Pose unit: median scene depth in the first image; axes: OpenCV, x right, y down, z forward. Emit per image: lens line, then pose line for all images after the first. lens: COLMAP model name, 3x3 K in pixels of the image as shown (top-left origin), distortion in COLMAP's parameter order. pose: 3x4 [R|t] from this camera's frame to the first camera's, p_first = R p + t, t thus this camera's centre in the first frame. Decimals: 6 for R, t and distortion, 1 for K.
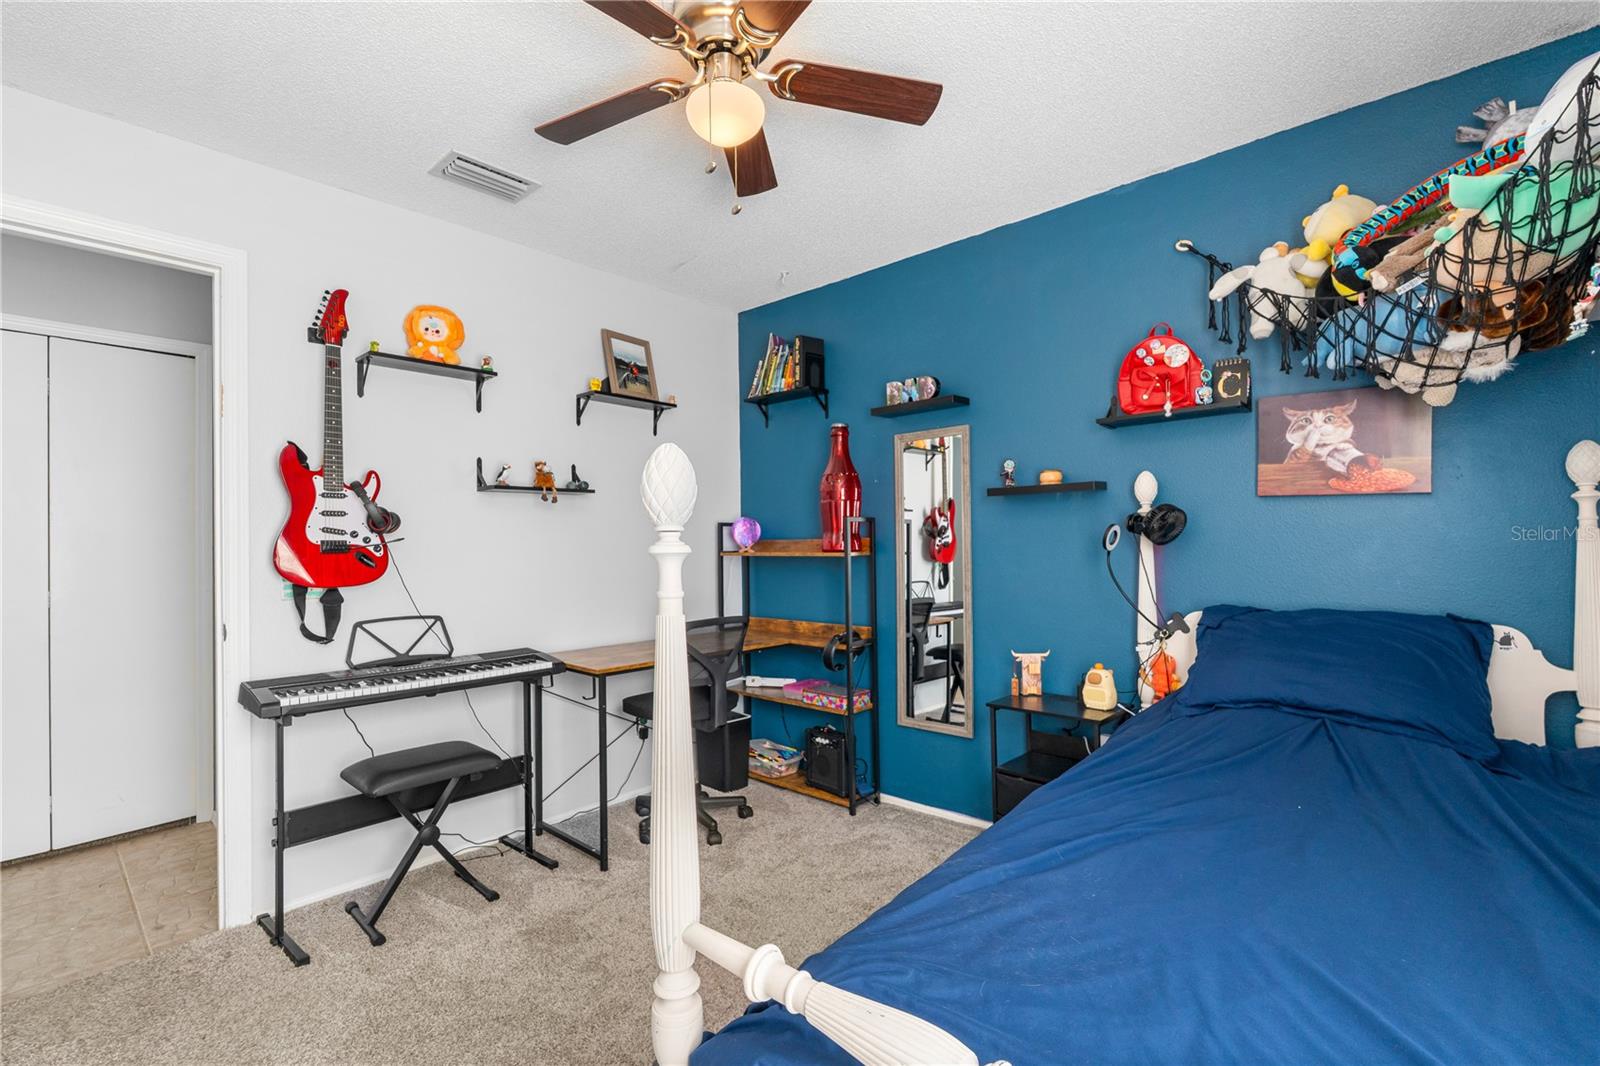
lens RADIAL K [[715.6, 0, 811.1], [0, 715.6, 533.1], [0, 0, 1]] dist [-0.002851, -0.000354]
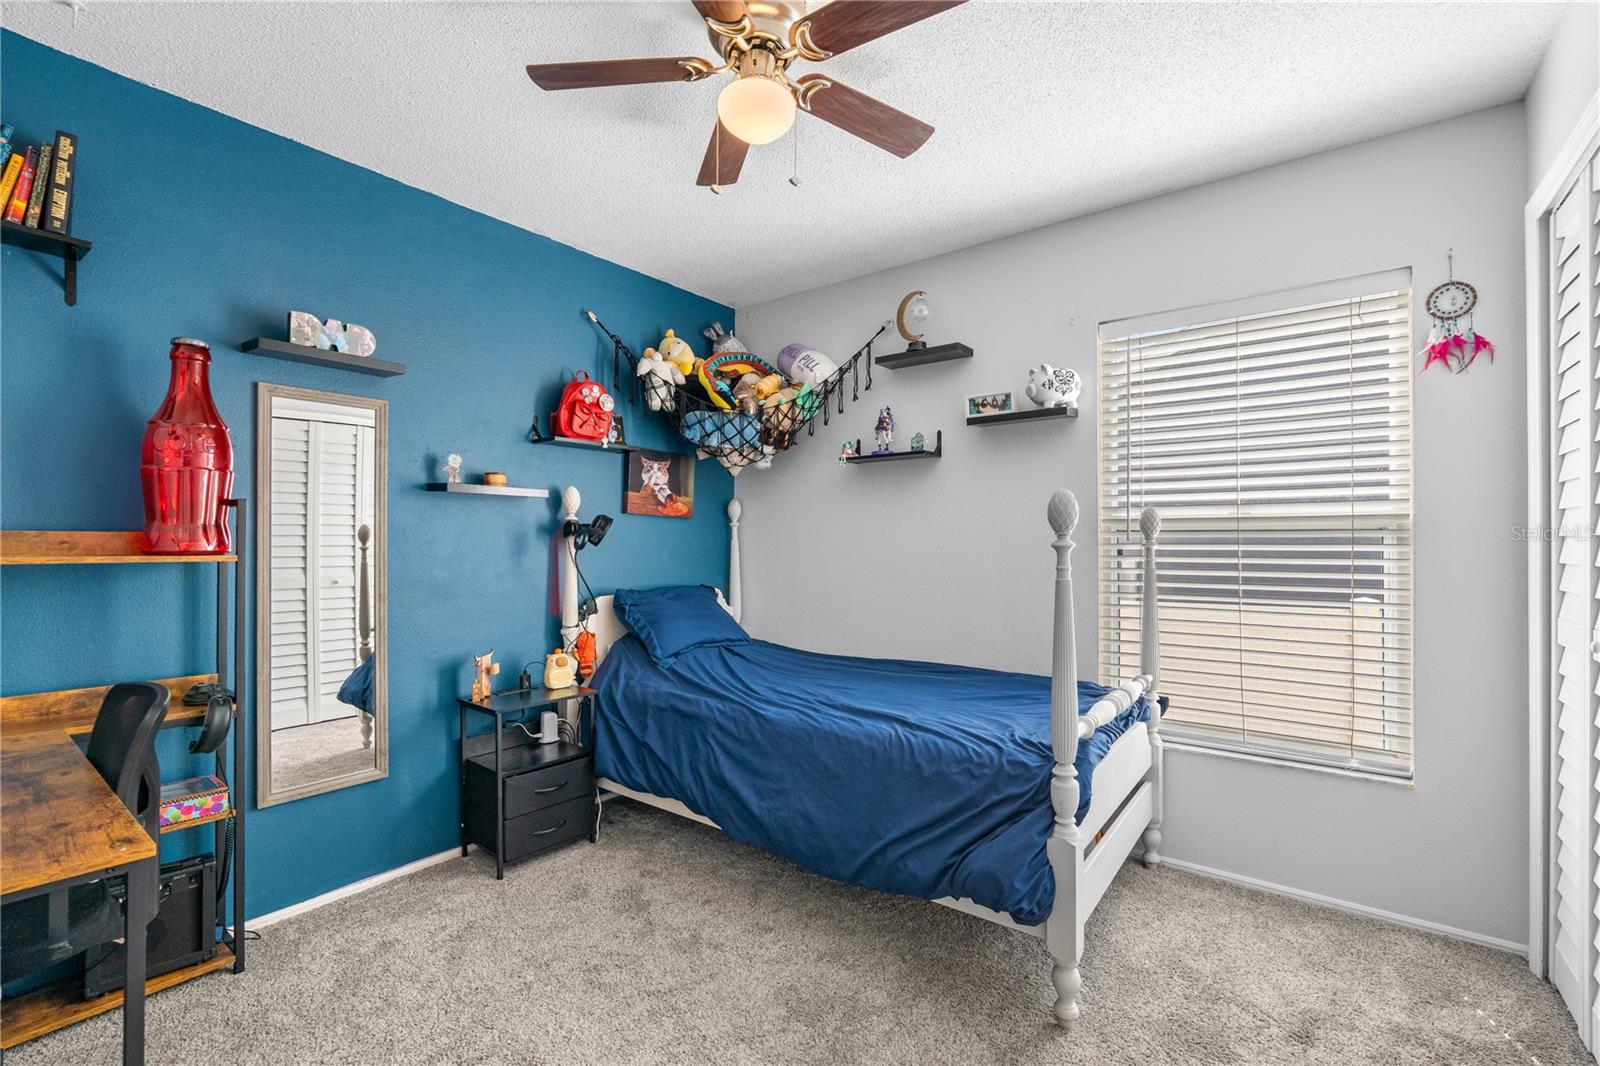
lens RADIAL K [[715.6, 0, 811.1], [0, 715.6, 533.1], [0, 0, 1]] dist [-0.002851, -0.000354]
pose [[-0.103219, 0.028136, 0.994261, -0.794759], [-0.012991, 0.999476, -0.029632, 0.025243], [-0.994574, -0.015975, -0.102800, 0.719069]]
